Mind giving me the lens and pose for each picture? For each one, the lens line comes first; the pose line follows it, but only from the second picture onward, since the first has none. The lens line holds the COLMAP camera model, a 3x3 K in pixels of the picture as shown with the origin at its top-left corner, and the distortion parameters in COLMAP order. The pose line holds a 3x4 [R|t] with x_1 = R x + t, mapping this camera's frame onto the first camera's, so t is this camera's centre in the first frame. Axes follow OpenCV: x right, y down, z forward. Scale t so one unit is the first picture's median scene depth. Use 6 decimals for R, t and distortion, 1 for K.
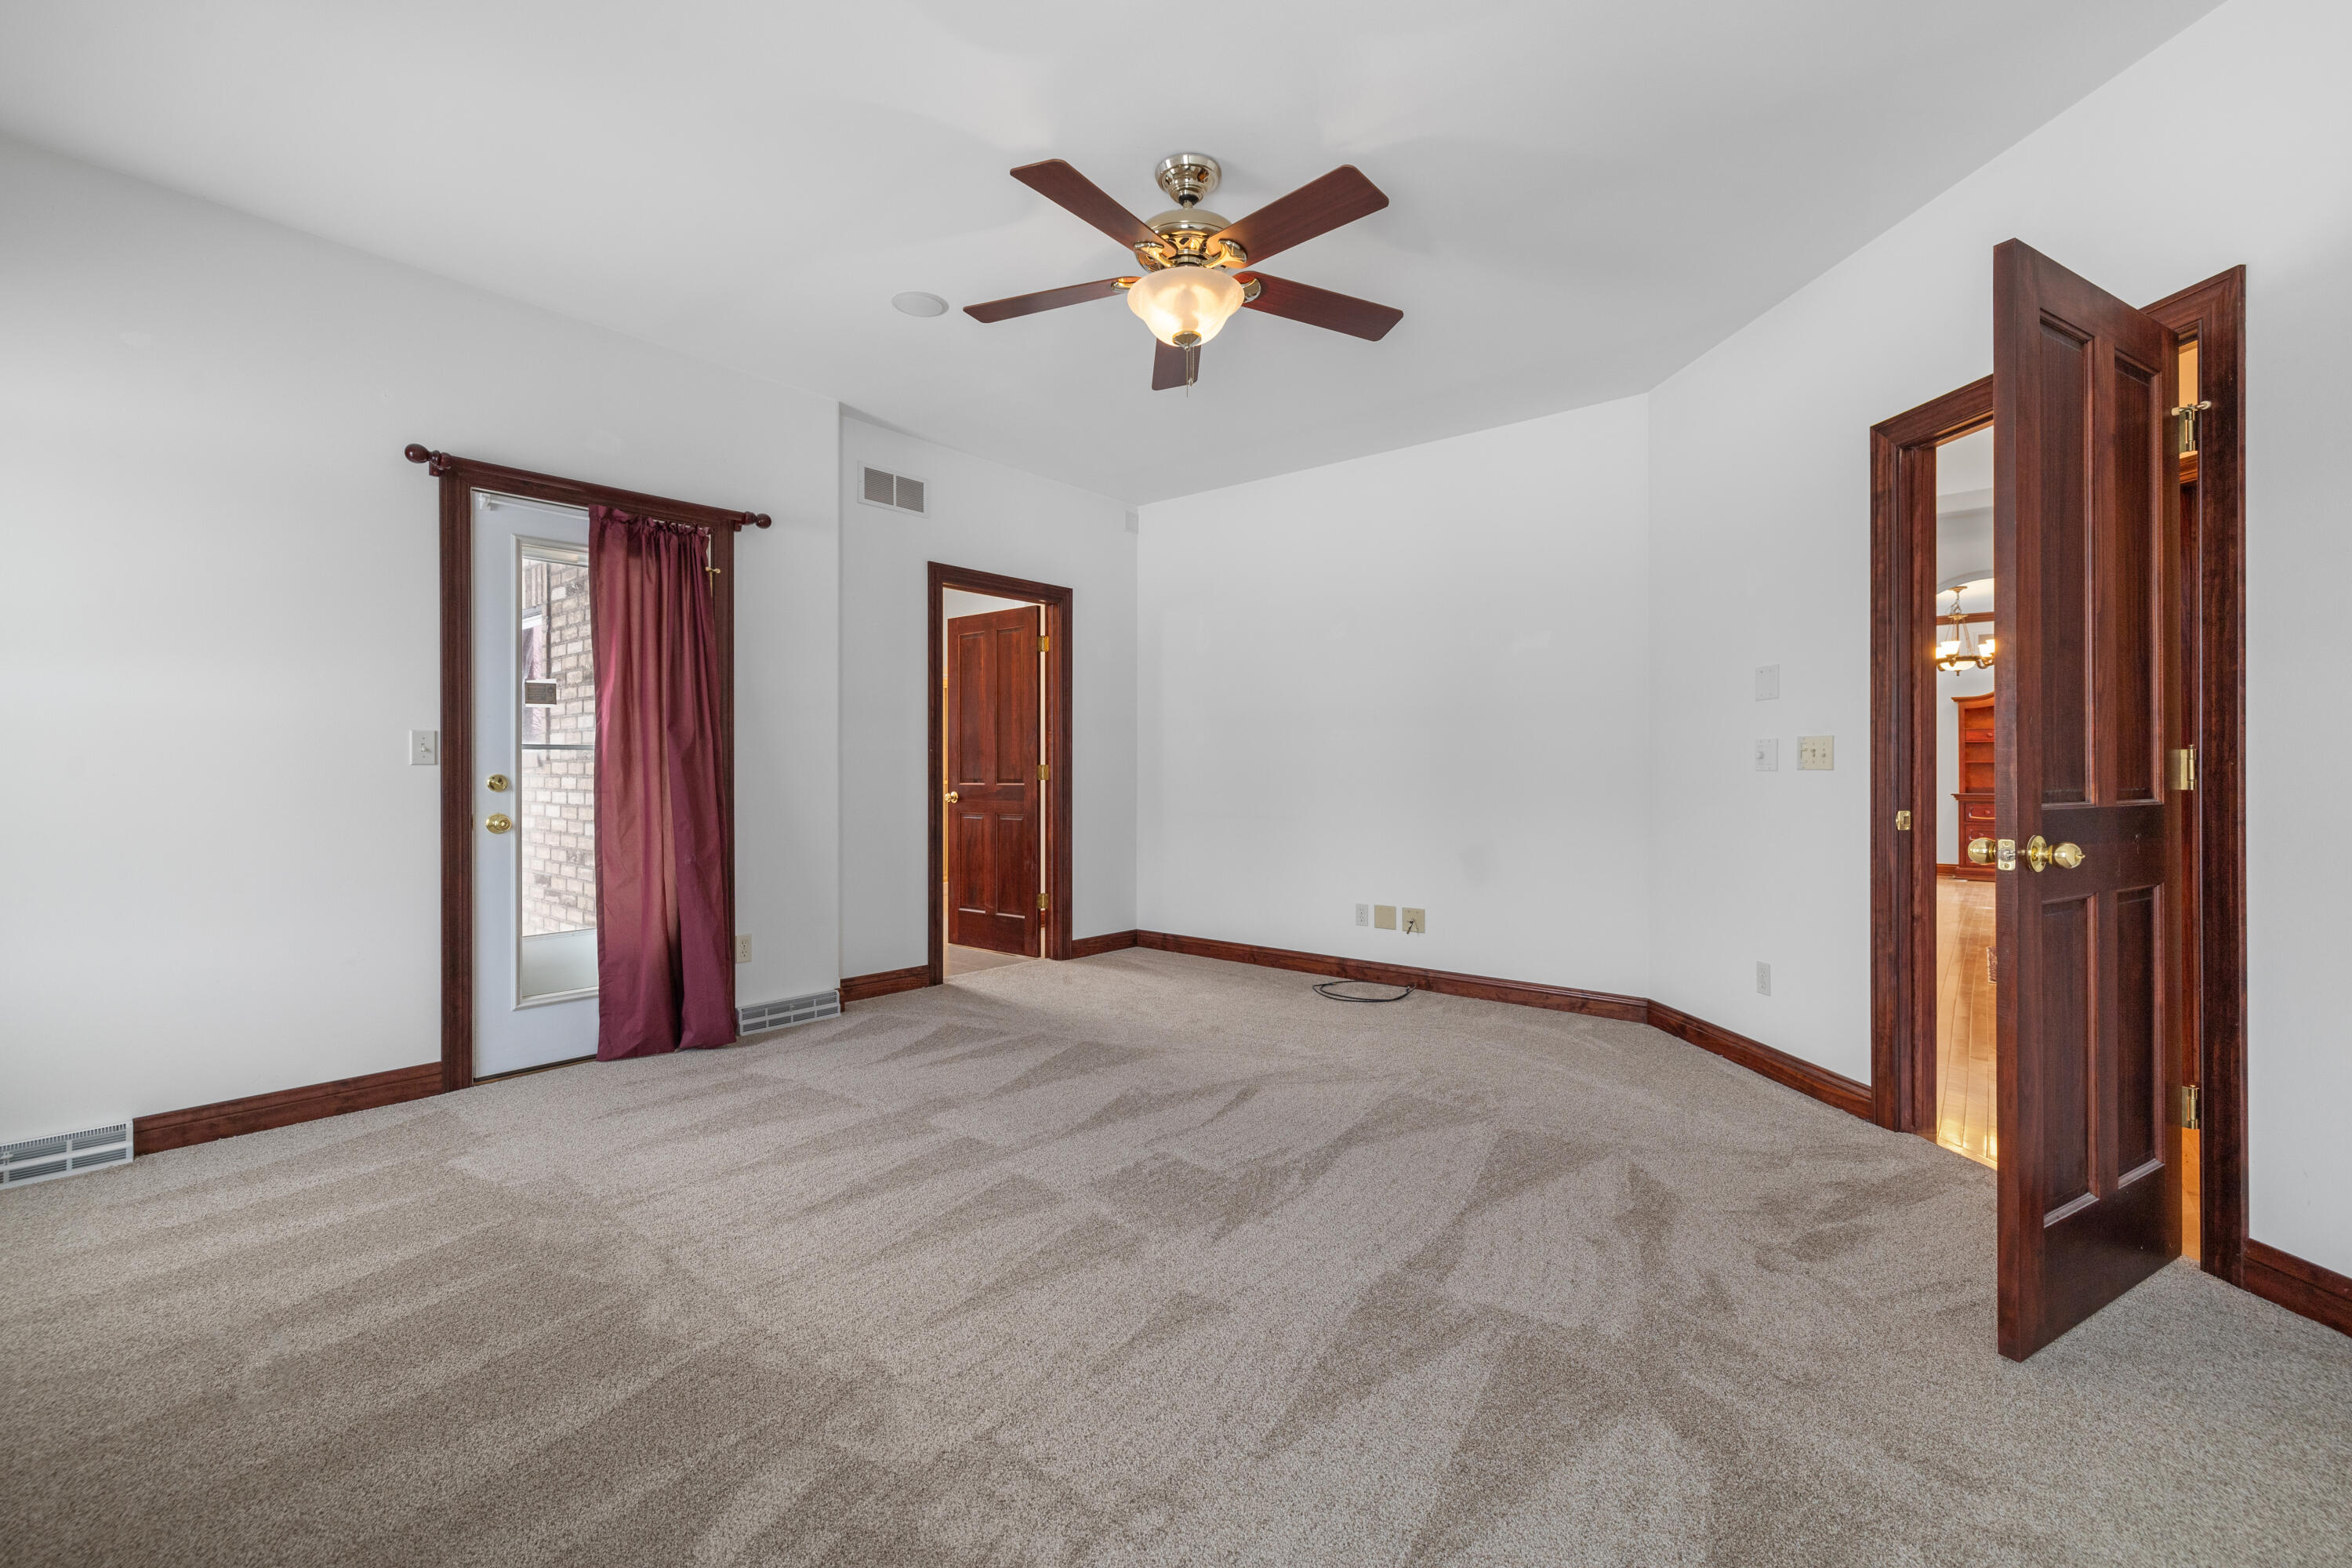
lens RADIAL K [[1004.5, 0, 1115.7], [0, 1004.5, 769.8], [0, 0, 1]] dist [-0.001184, -0.000421]
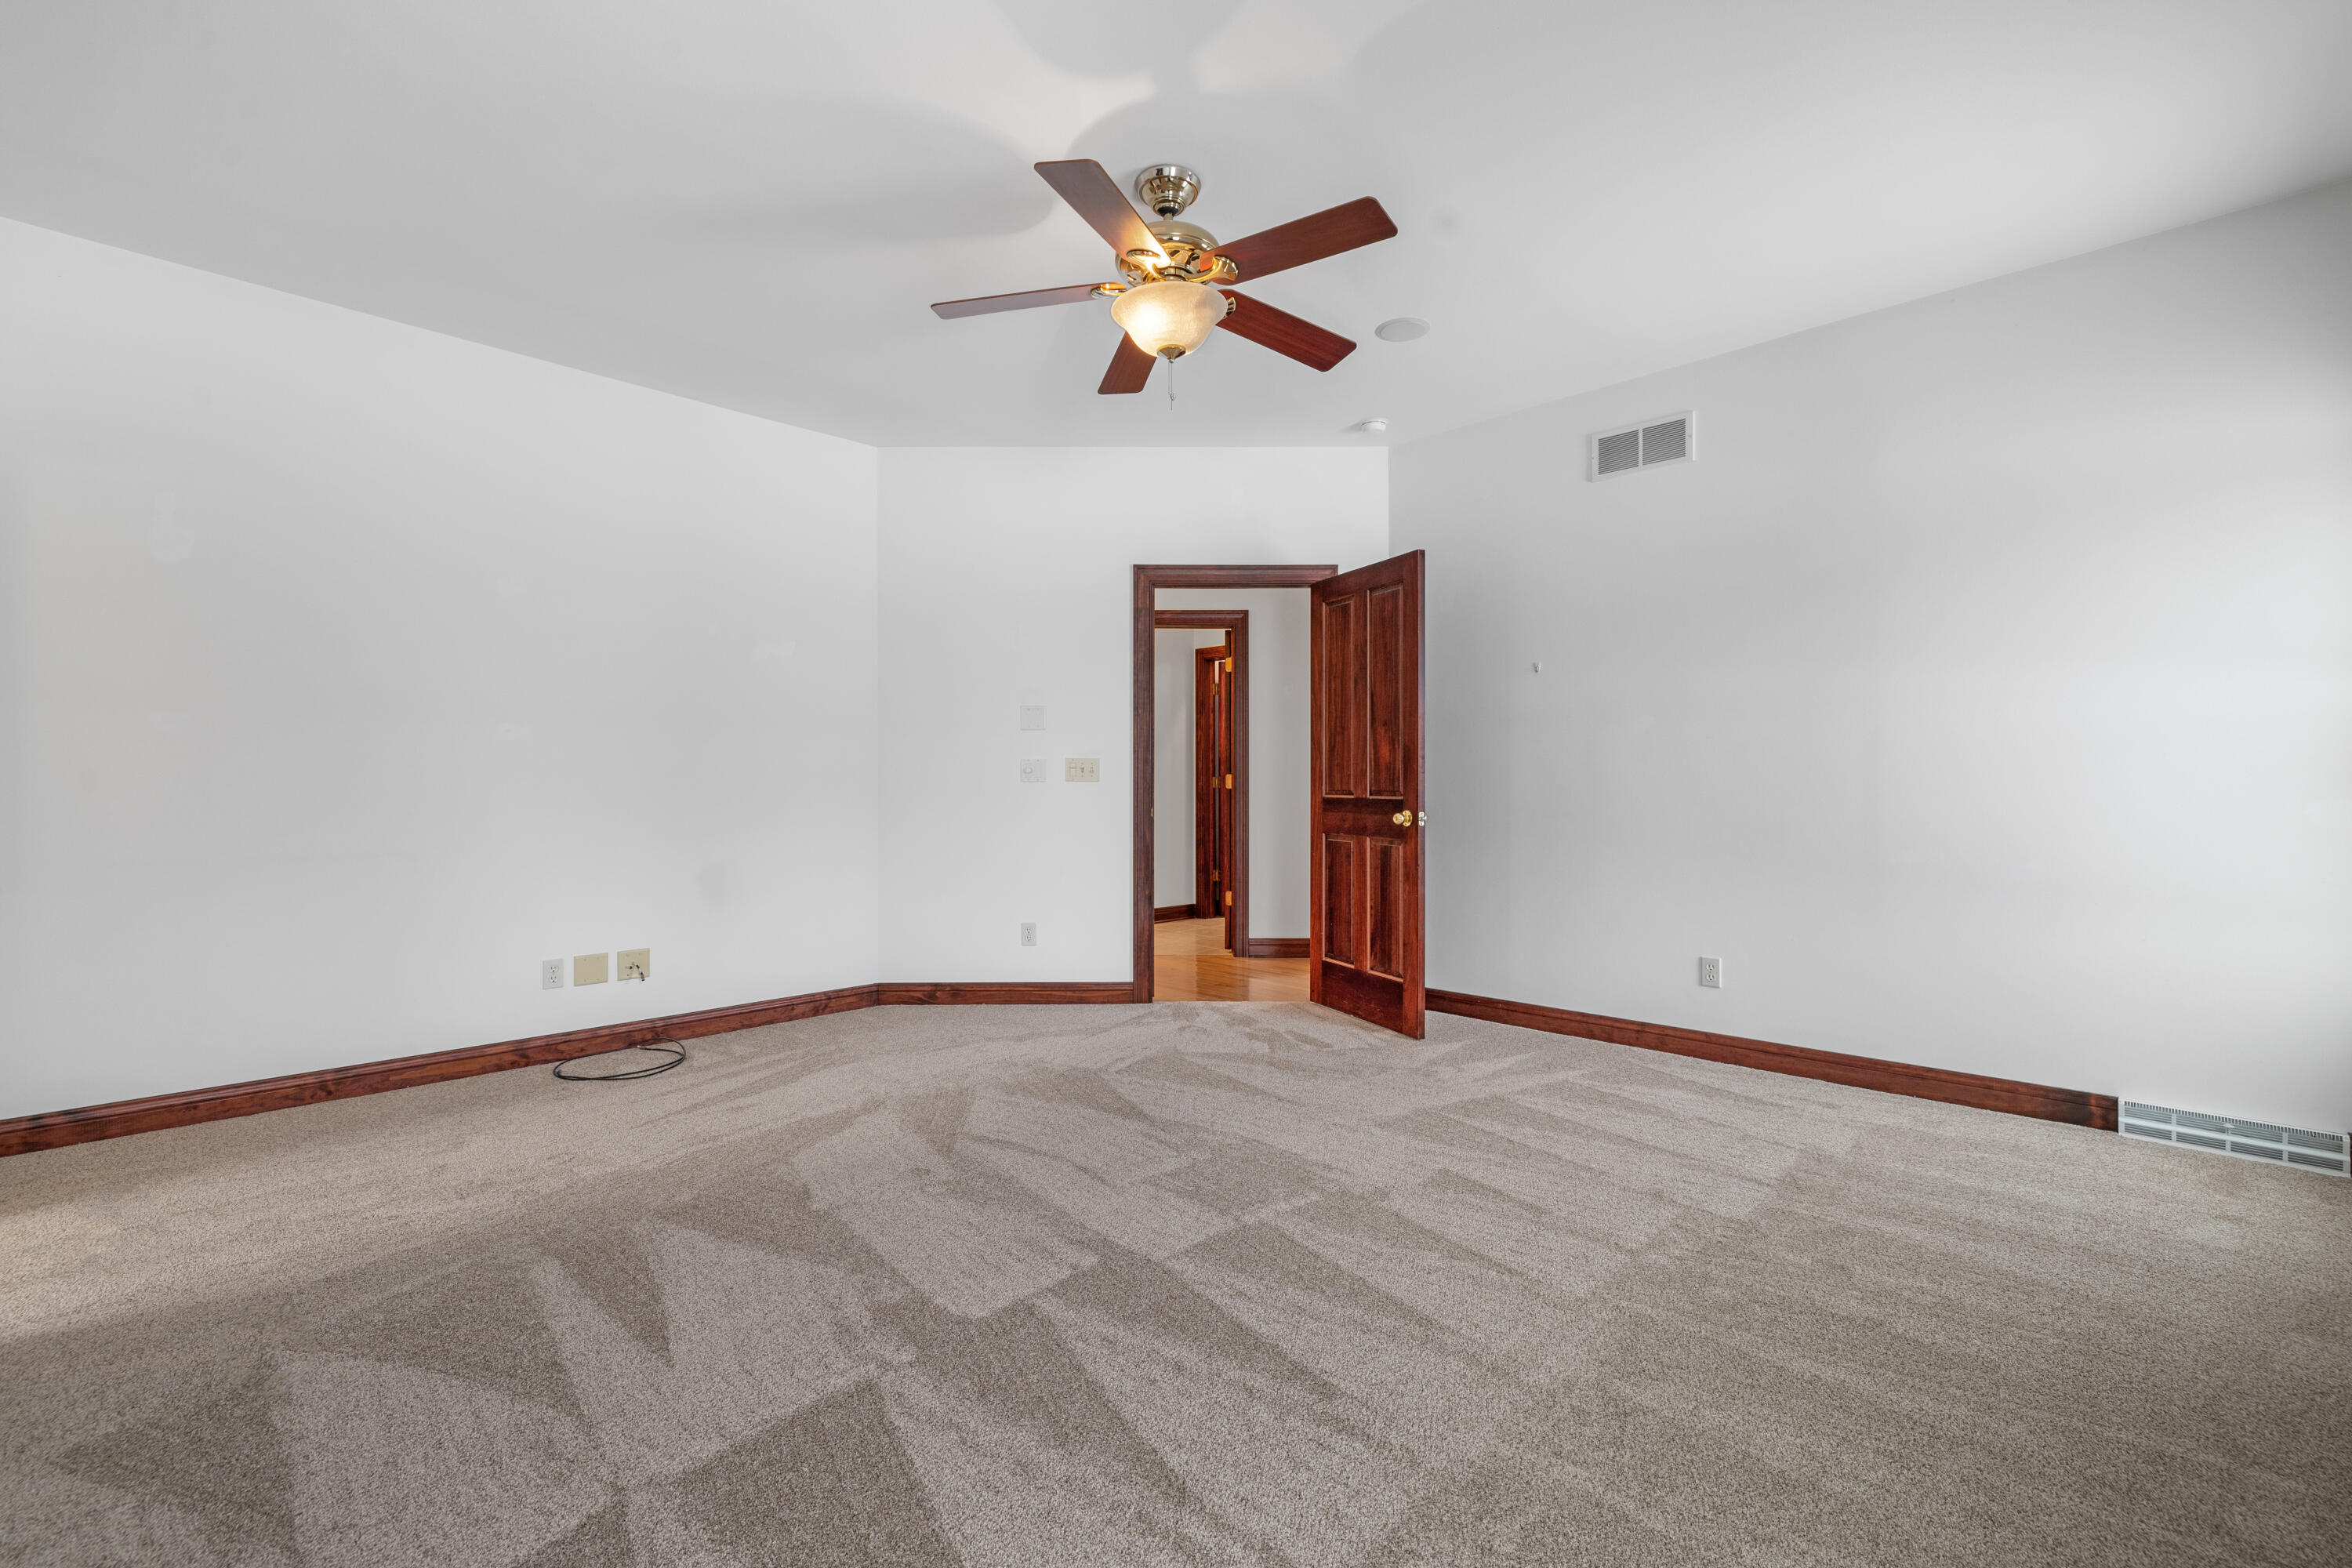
lens RADIAL K [[1004.5, 0, 1182.9], [0, 1004.5, 778.1], [0, 0, 1]] dist [-0.001184, -0.000421]
pose [[0.066474, 0.001443, 0.997787, -0.765617], [0.004272, 0.999989, -0.001731, -0.000974], [-0.997779, 0.004377, 0.066468, 0.755006]]
